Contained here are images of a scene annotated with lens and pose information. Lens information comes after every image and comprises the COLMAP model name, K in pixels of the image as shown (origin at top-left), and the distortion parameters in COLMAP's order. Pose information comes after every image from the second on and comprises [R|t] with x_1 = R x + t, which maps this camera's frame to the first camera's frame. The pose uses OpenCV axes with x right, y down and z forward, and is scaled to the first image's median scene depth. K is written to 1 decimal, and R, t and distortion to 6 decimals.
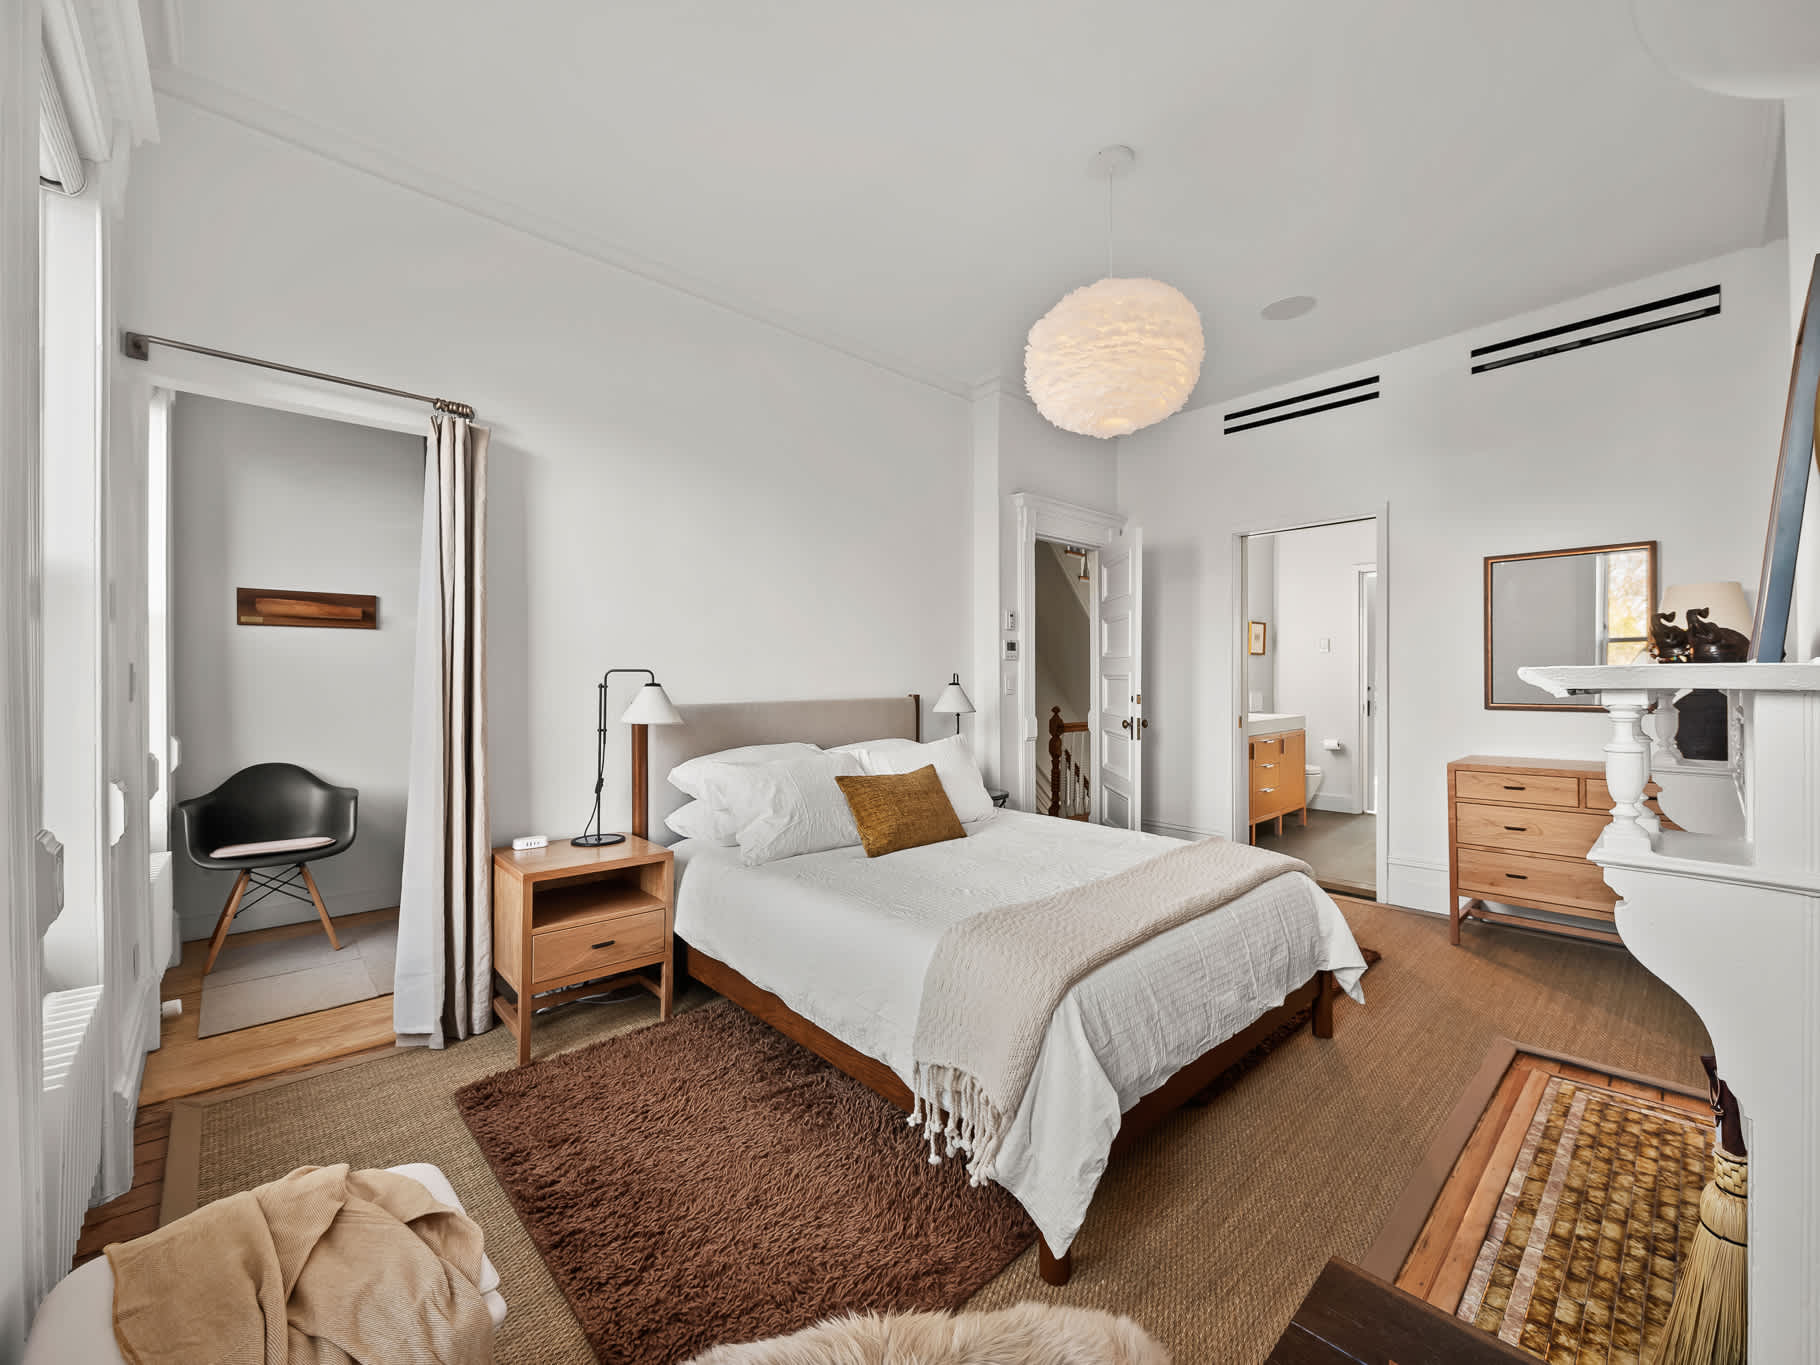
lens RADIAL K [[744.7, 0, 910.6], [0, 744.7, 678.1], [0, 0, 1]] dist [-0.001427, -0.003262]
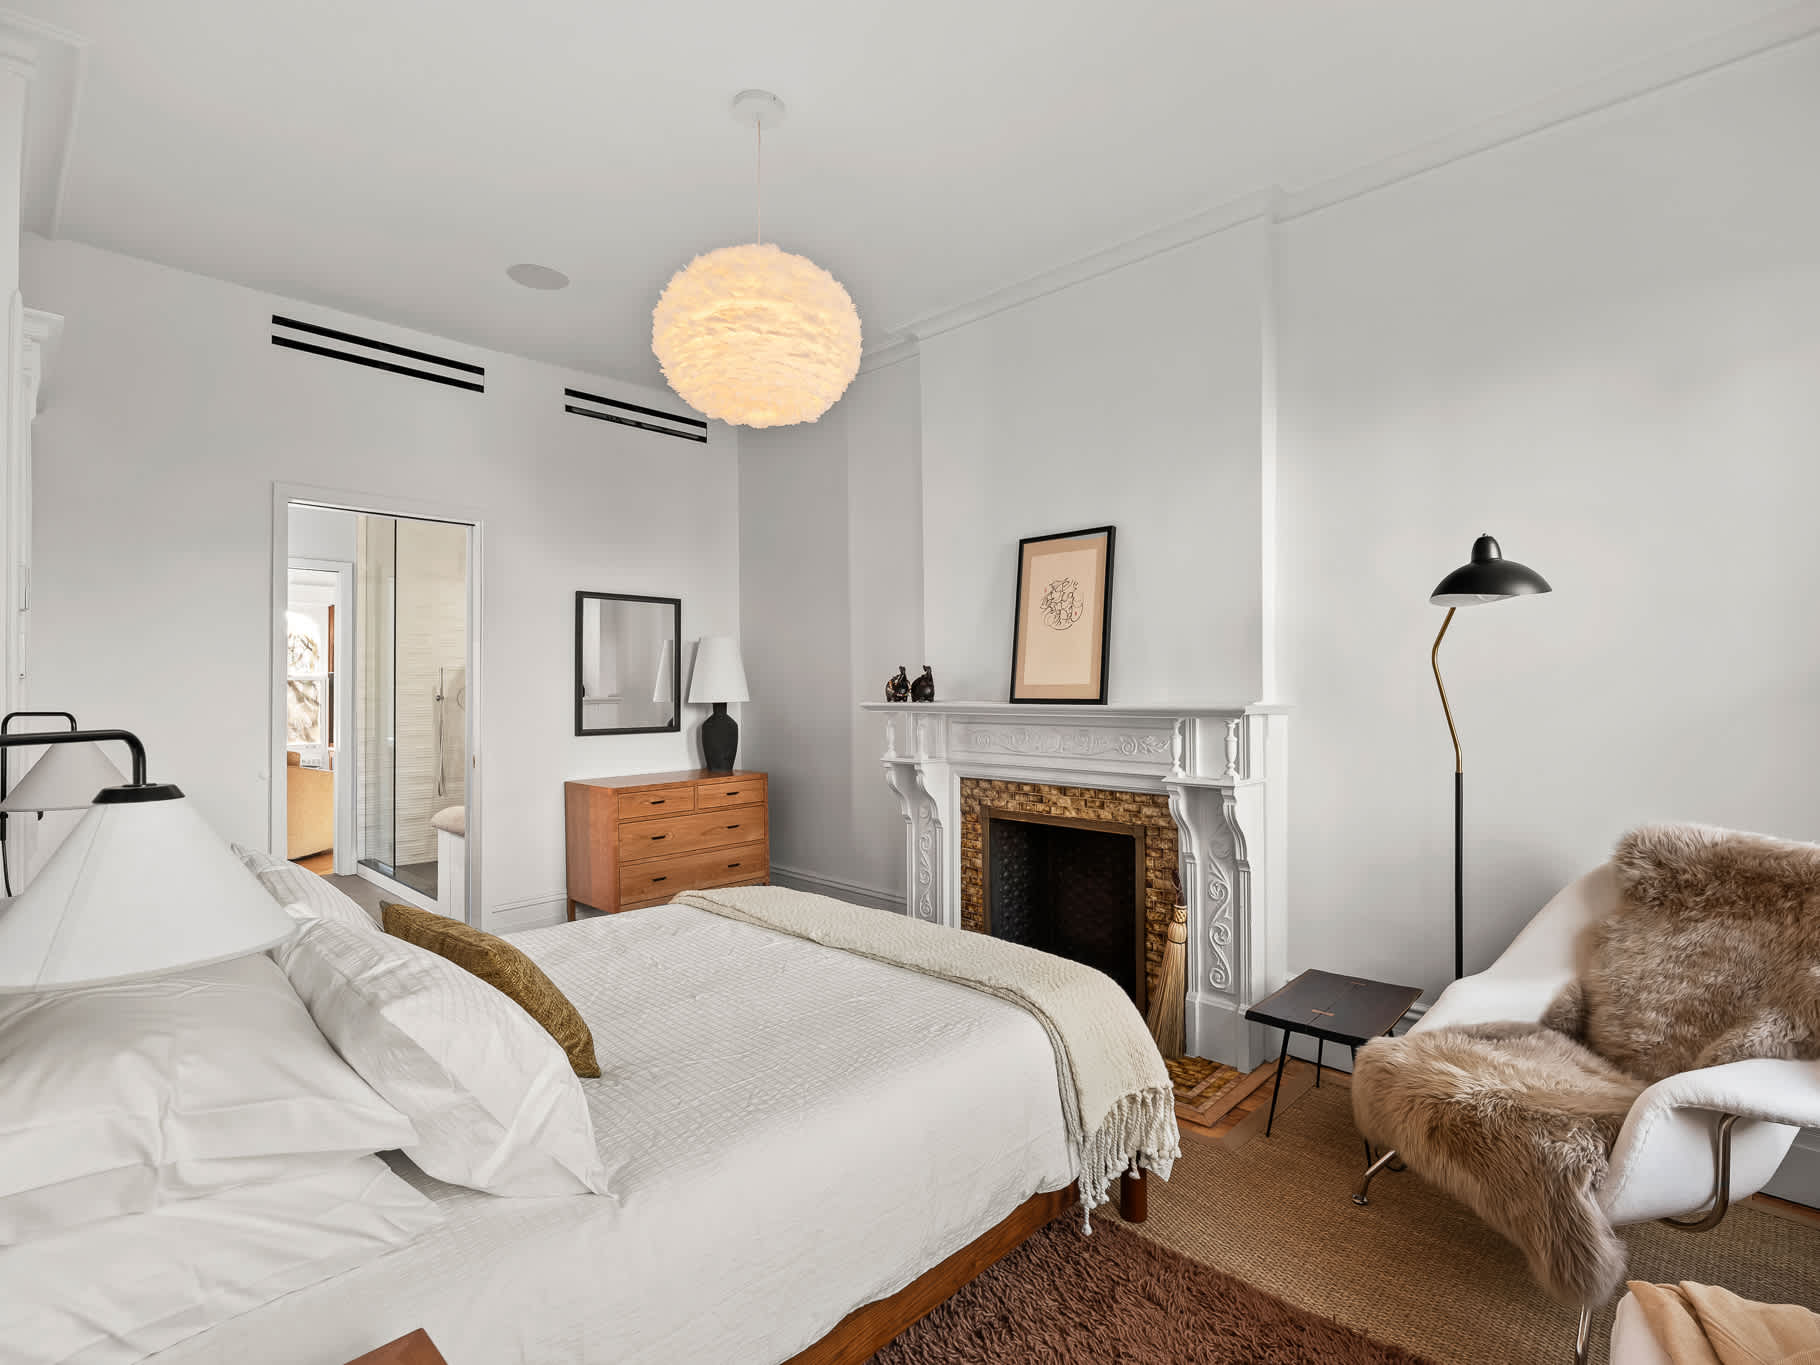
lens RADIAL K [[875.7, 0, 925.0], [0, 875.7, 692.8], [0, 0, 1]] dist [-0.009614, 0.001174]
pose [[-0.066256, 0.000715, 0.997802, -0.860997], [0.003205, 0.999995, -0.000504, -0.029376], [-0.997798, 0.003165, -0.066258, 1.034030]]
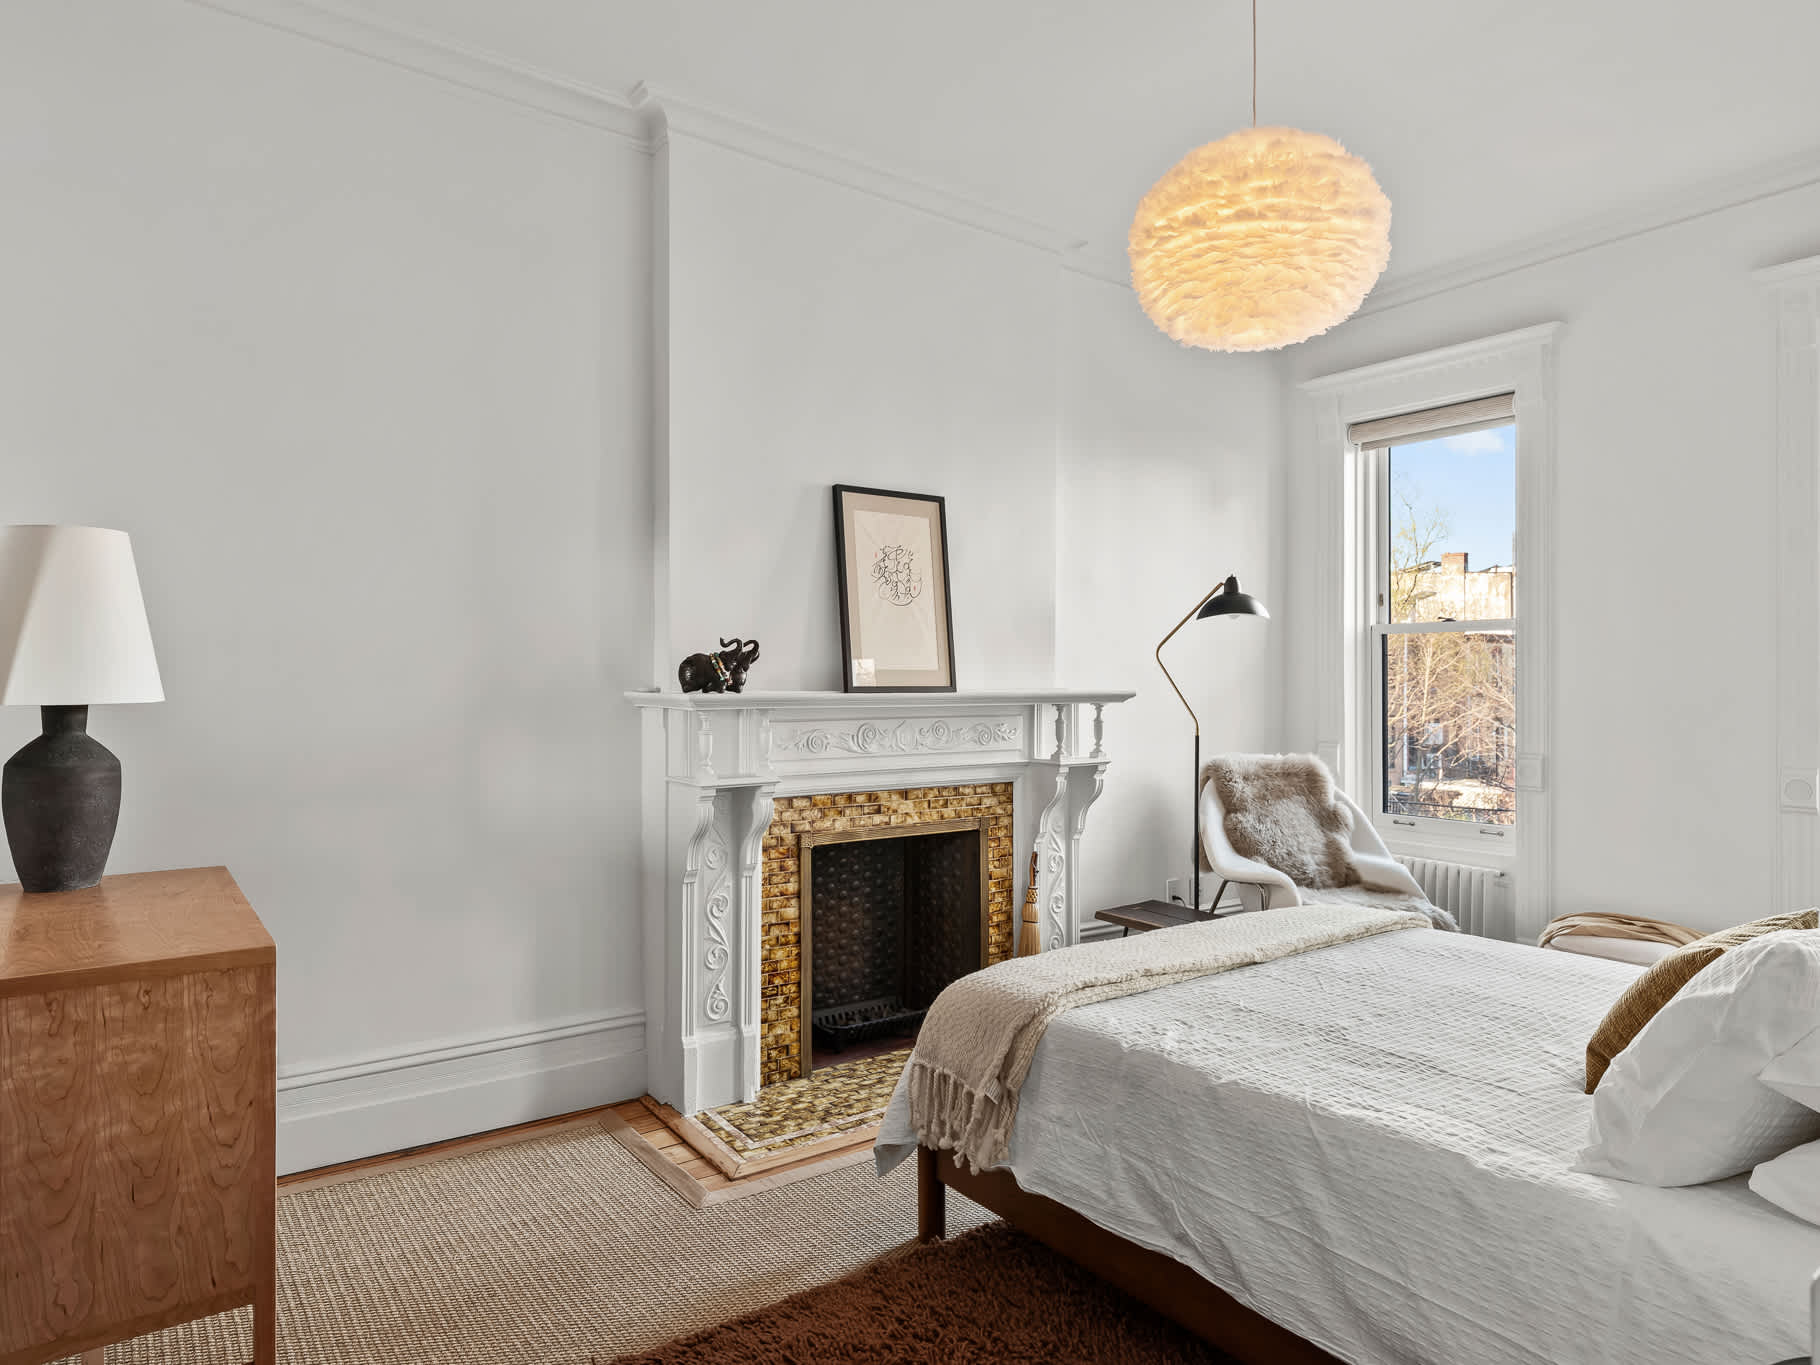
lens RADIAL K [[1106.5, 0, 908.8], [0, 1106.5, 670.8], [0, 0, 1]] dist [0.017634, -0.012317]
pose [[-0.992382, 0.002529, 0.123171, 0.548911], [0.001524, 0.999965, -0.008253, -0.028741], [-0.123188, -0.008002, -0.992351, 2.437918]]
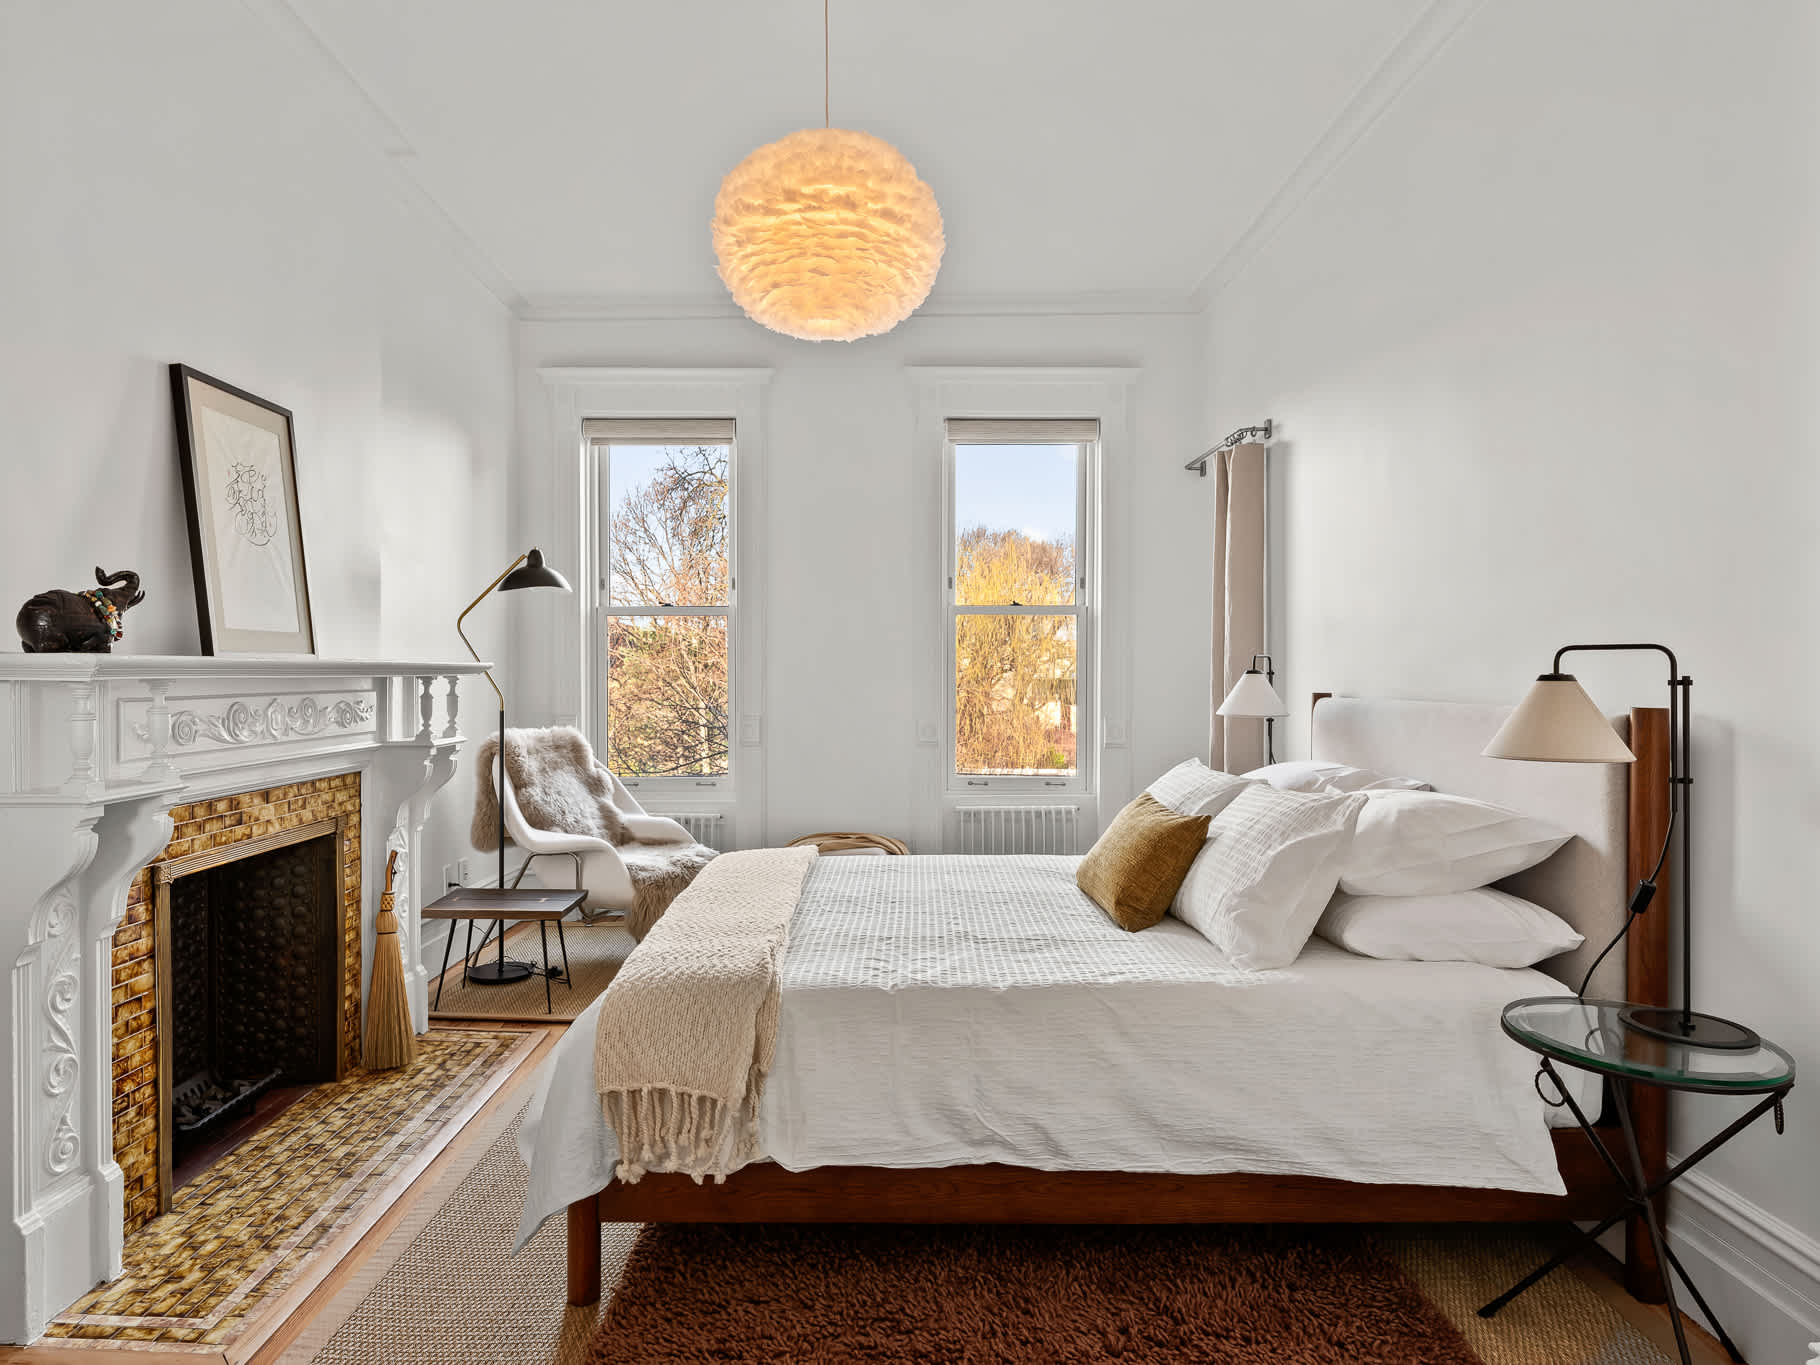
lens RADIAL K [[1029.6, 0, 867.8], [0, 1029.6, 680.9], [0, 0, 1]] dist [0.005924, -0.004780]
pose [[-0.690987, 0.010956, -0.722784, 1.178245], [0.003413, 0.999923, 0.011894, 0.002808], [0.722859, 0.005752, -0.690971, 2.068314]]
